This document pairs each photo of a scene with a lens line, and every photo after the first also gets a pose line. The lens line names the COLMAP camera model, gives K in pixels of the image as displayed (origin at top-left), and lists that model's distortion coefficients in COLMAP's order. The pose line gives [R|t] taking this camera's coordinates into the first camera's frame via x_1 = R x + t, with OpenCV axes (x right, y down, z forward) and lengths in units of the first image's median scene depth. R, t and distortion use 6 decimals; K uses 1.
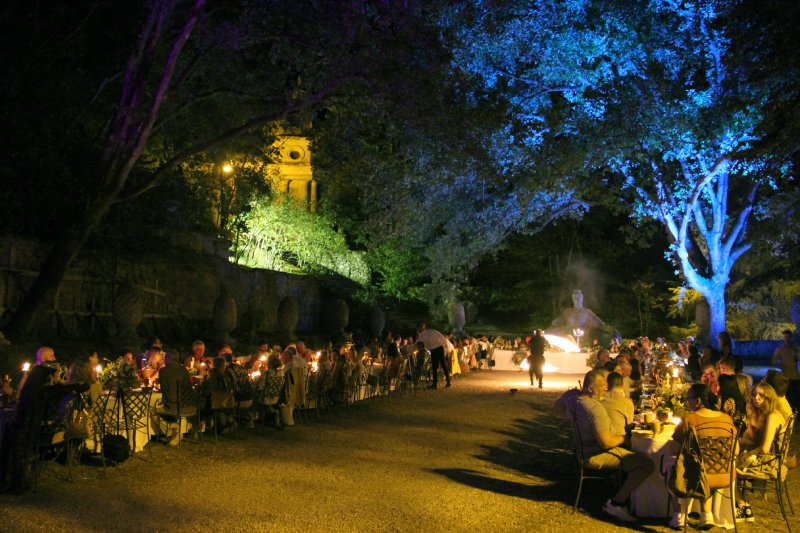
lens RADIAL K [[671.4, 0, 400.0], [0, 671.4, 266.5], [0, 0, 1]] dist [-0.121879, 0.014506]
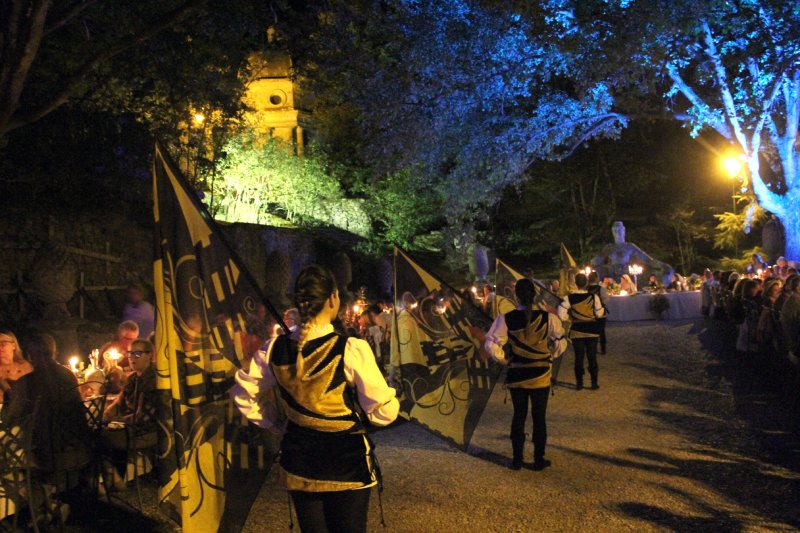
lens RADIAL K [[671.4, 0, 400.0], [0, 671.4, 266.5], [0, 0, 1]] dist [-0.121879, 0.014506]
pose [[0.997312, -0.073184, 0.003633, -0.015638], [0.072809, 0.995340, 0.063218, 0.016148], [-0.008242, -0.062783, 0.997993, 0.136941]]
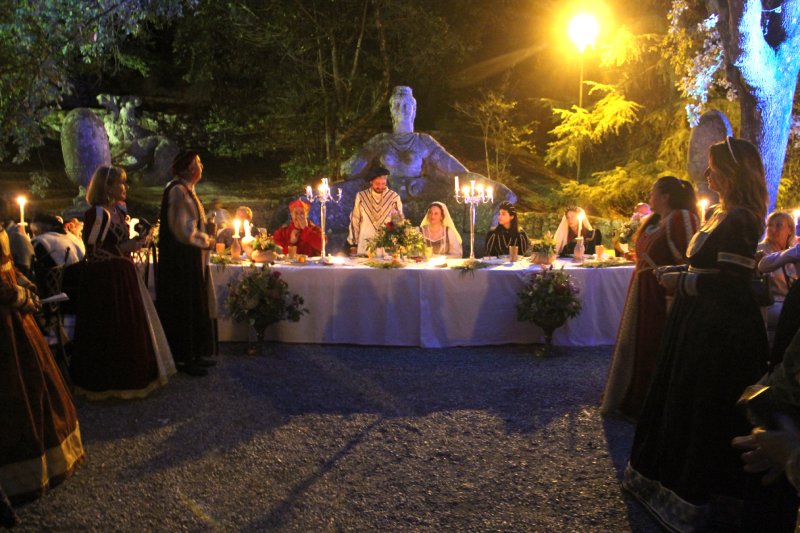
lens RADIAL K [[671.4, 0, 400.0], [0, 671.4, 266.5], [0, 0, 1]] dist [-0.121879, 0.014506]
pose [[0.933574, -0.052896, 0.354460, 0.104685], [-0.018376, 0.980681, 0.194747, 0.055643], [-0.357914, -0.188324, 0.914566, 0.544262]]
